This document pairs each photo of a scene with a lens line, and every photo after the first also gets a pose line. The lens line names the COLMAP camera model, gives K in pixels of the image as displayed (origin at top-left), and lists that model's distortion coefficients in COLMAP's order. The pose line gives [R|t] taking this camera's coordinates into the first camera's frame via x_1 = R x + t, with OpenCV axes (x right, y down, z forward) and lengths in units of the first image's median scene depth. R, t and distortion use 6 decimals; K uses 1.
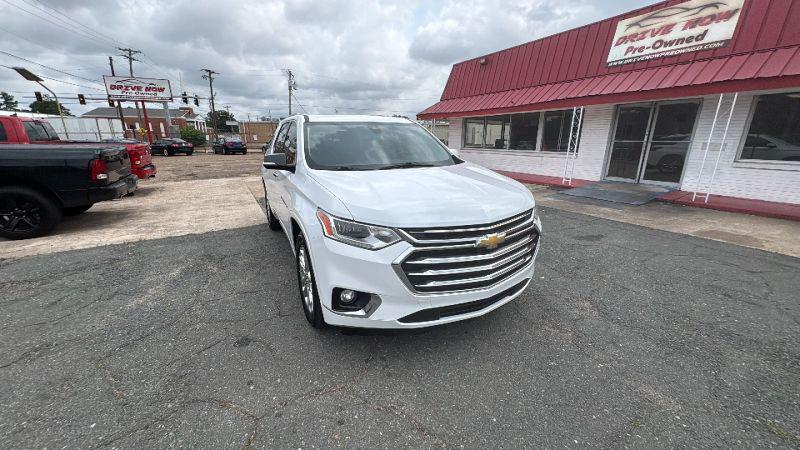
lens RADIAL K [[305.4, 0, 402.0], [0, 305.4, 228.5], [0, 0, 1]] dist [0.000239, 0.000097]
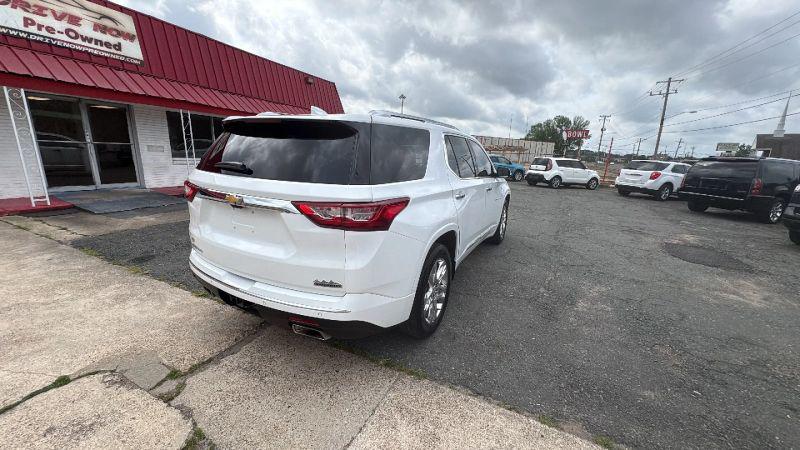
lens RADIAL K [[305.4, 0, 398.2], [0, 305.4, 231.3], [0, 0, 1]] dist [0.000239, 0.000097]
pose [[-0.541373, -0.232677, 0.807946, -0.471904], [0.199020, 0.898173, 0.392017, -0.217080], [-0.816888, 0.373024, -0.439939, 0.734777]]
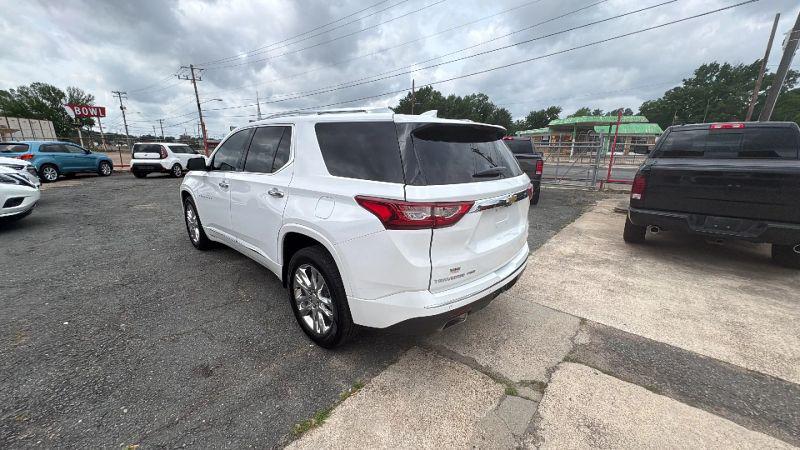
lens RADIAL K [[305.4, 0, 402.6], [0, 305.4, 223.7], [0, 0, 1]] dist [0.000239, 0.000097]
pose [[-0.945427, 0.070341, -0.318152, -0.061050], [-0.102651, 0.862400, 0.495711, -0.275391], [0.309243, 0.501317, -0.808115, 0.914952]]
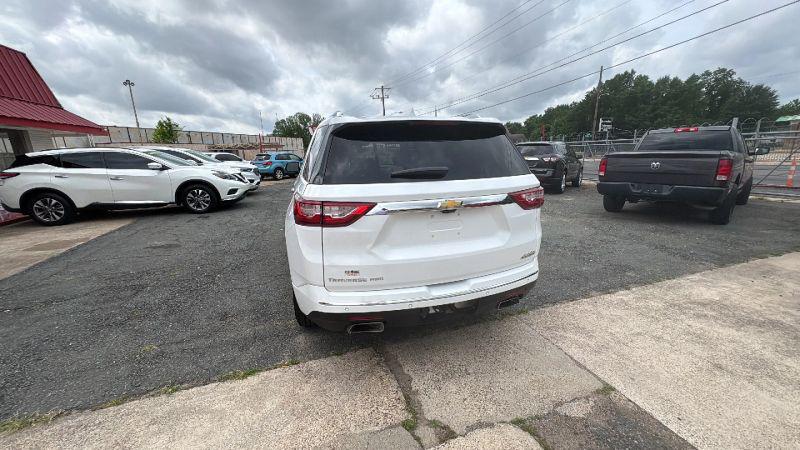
lens RADIAL K [[305.4, 0, 401.6], [0, 305.4, 227.1], [0, 0, 1]] dist [0.000239, 0.000097]
pose [[-0.977474, -0.028877, 0.209071, -0.240196], [0.081828, 0.861262, 0.501529, -0.272812], [-0.194548, 0.507340, -0.839498, 0.921215]]
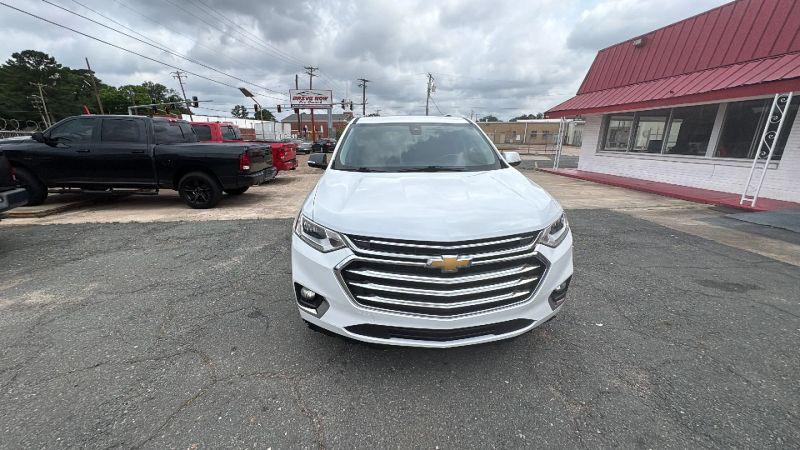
lens RADIAL K [[305.4, 0, 398.7], [0, 305.4, 228.7], [0, 0, 1]] dist [0.000239, 0.000097]
pose [[0.906672, 0.121686, -0.403904, 0.108194], [-0.121551, 0.992242, 0.026082, -0.012791], [0.403944, 0.025447, 0.914430, 0.038544]]
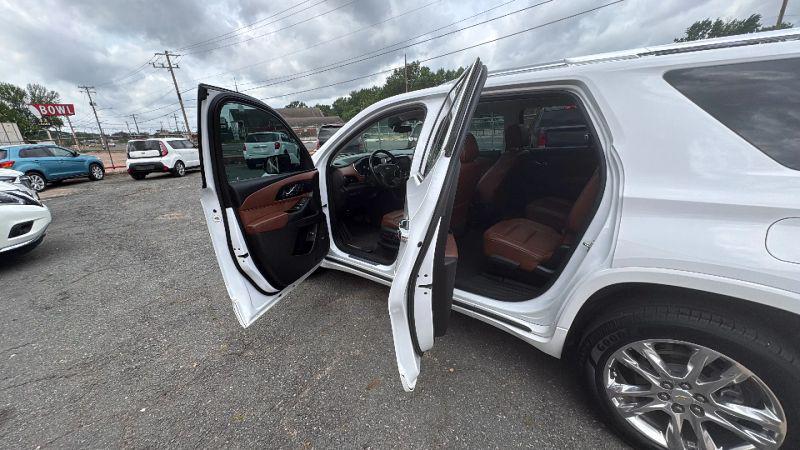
lens RADIAL K [[305.4, 0, 399.9], [0, 305.4, 223.8], [0, 0, 1]] dist [0.000239, 0.000097]
pose [[-0.927590, 0.156078, -0.339434, 0.099730], [-0.057874, 0.837555, 0.543279, -0.218232], [0.369089, 0.523585, -0.767875, 0.720530]]
